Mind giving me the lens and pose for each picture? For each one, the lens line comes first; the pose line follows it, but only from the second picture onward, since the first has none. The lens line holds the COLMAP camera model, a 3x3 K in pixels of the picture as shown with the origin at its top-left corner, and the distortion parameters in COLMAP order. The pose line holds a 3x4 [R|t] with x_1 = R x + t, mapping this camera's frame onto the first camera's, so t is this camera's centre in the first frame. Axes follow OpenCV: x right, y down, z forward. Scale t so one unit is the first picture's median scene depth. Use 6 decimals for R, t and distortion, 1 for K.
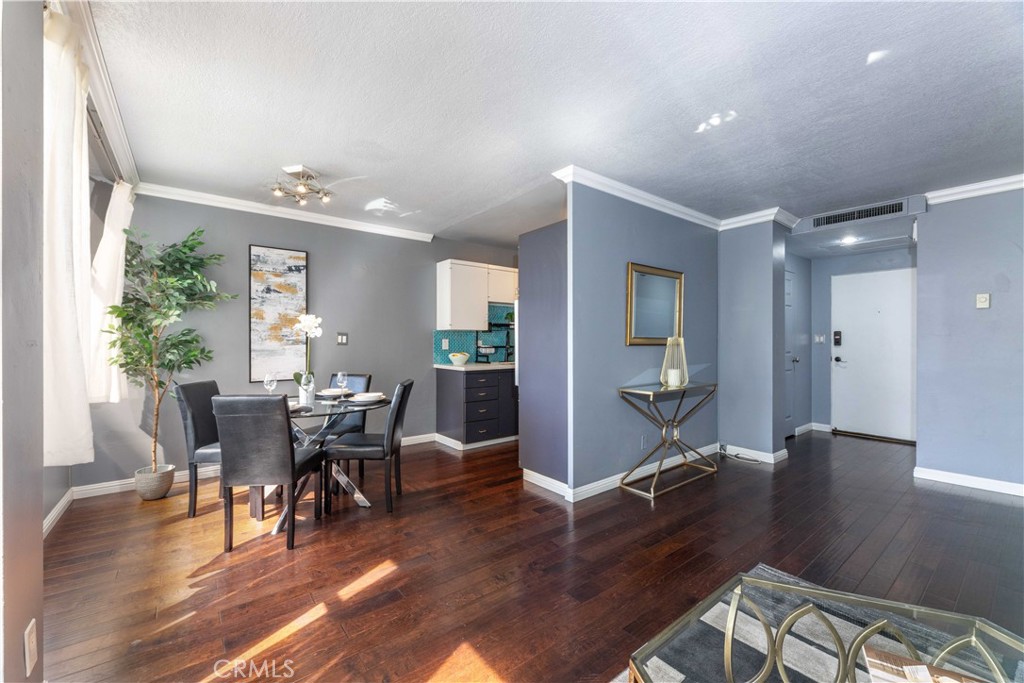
lens RADIAL K [[414.5, 0, 511.9], [0, 414.5, 340.1], [0, 0, 1]] dist [-0.001154, -0.000039]
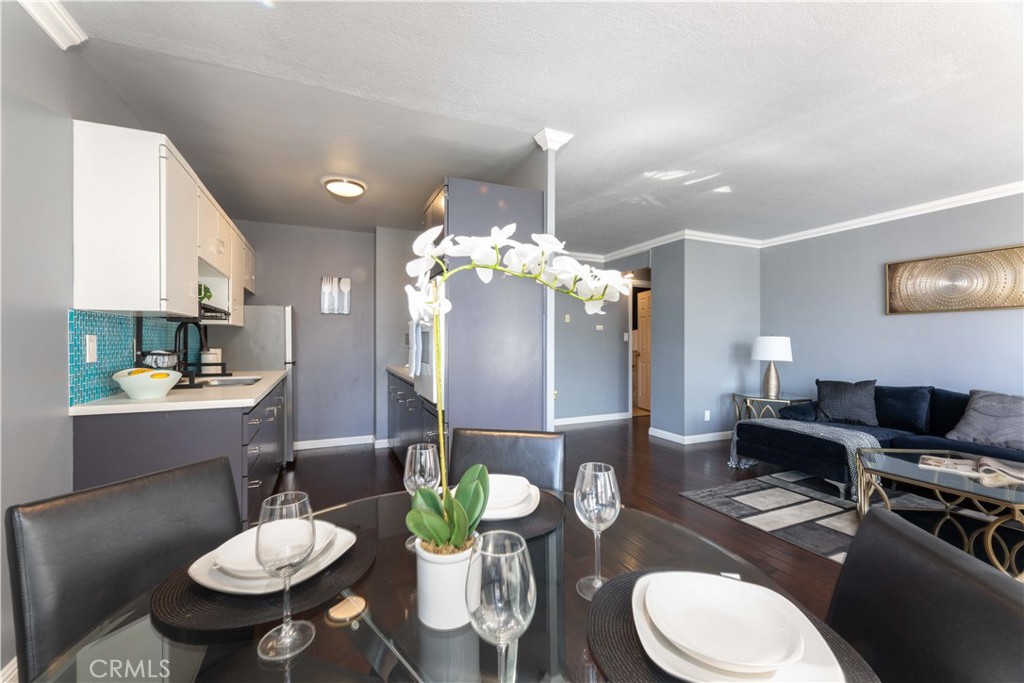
lens RADIAL K [[414.5, 0, 511.6], [0, 414.5, 345.2], [0, 0, 1]] dist [-0.001154, -0.000039]
pose [[0.240004, -0.002088, 0.970770, -0.436061], [0.000848, 0.999998, 0.001941, 0.006765], [-0.970772, 0.000357, 0.240005, 0.554534]]
